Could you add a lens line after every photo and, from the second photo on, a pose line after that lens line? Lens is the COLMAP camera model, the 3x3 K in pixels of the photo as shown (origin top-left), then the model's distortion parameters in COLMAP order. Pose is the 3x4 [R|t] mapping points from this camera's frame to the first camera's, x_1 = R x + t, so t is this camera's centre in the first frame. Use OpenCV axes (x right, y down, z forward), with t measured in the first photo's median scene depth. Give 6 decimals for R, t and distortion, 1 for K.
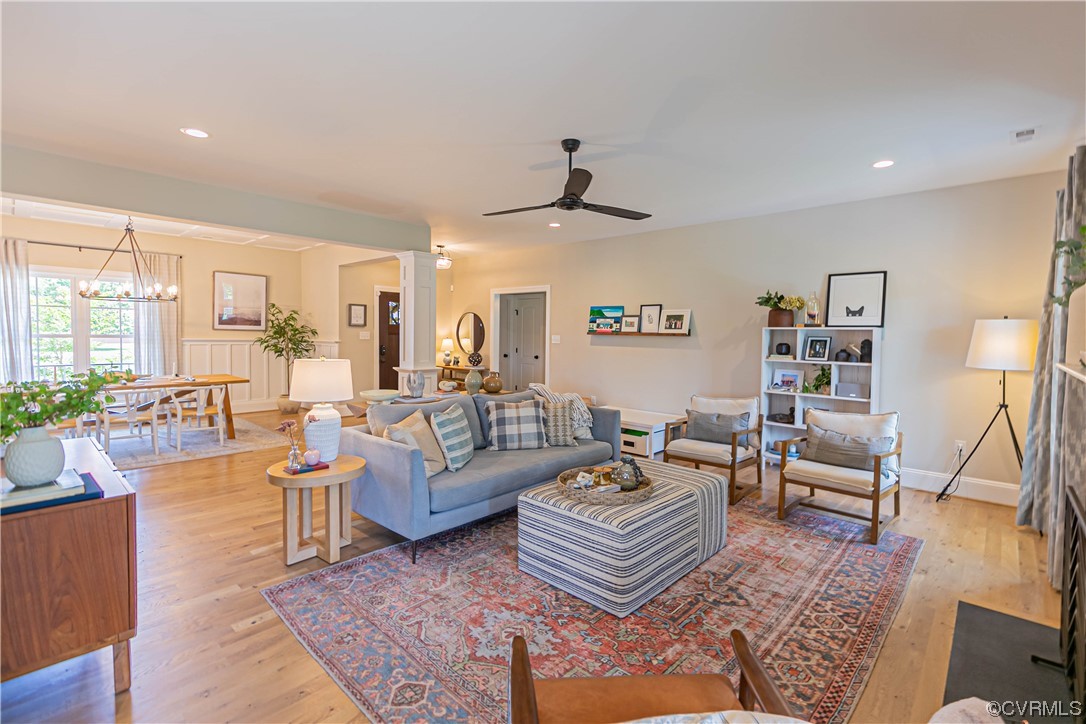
lens RADIAL K [[495.0, 0, 550.4], [0, 495.0, 354.6], [0, 0, 1]] dist [0.002307, -0.000383]
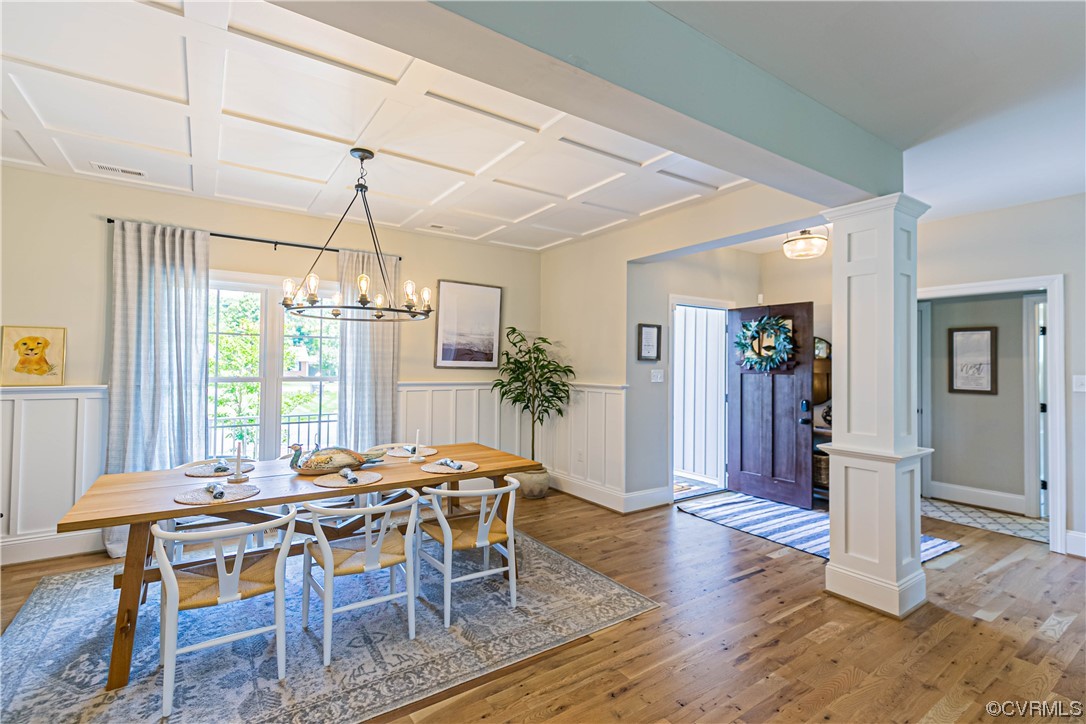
lens RADIAL K [[492.8, 0, 537.2], [0, 492.8, 355.5], [0, 0, 1]] dist [-0.000805, -0.000254]
pose [[0.973267, -0.012124, -0.229355, -0.498866], [-0.003316, 0.997760, -0.066814, -0.029086], [0.229651, 0.065789, 0.971047, 0.490896]]
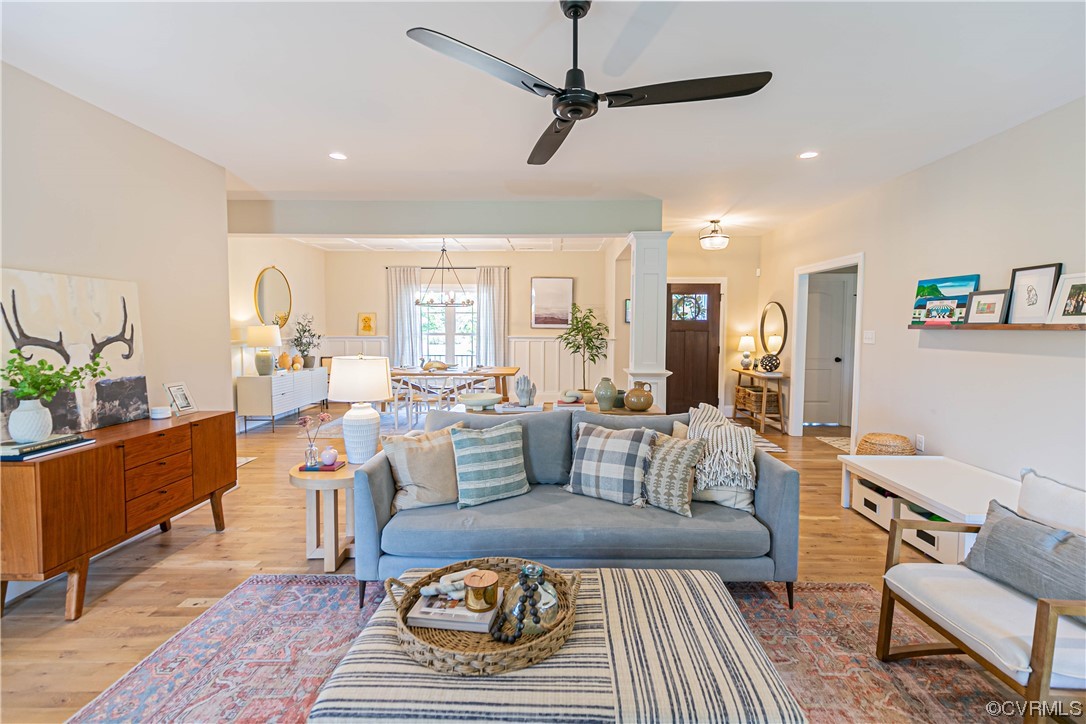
lens RADIAL K [[495.0, 0, 550.4], [0, 495.0, 354.6], [0, 0, 1]] dist [0.002307, -0.000383]
pose [[0.666214, 0.028081, -0.745232, 0.264447], [-0.024463, 0.999576, 0.015796, -0.010318], [0.745359, 0.007707, 0.666619, 0.333706]]
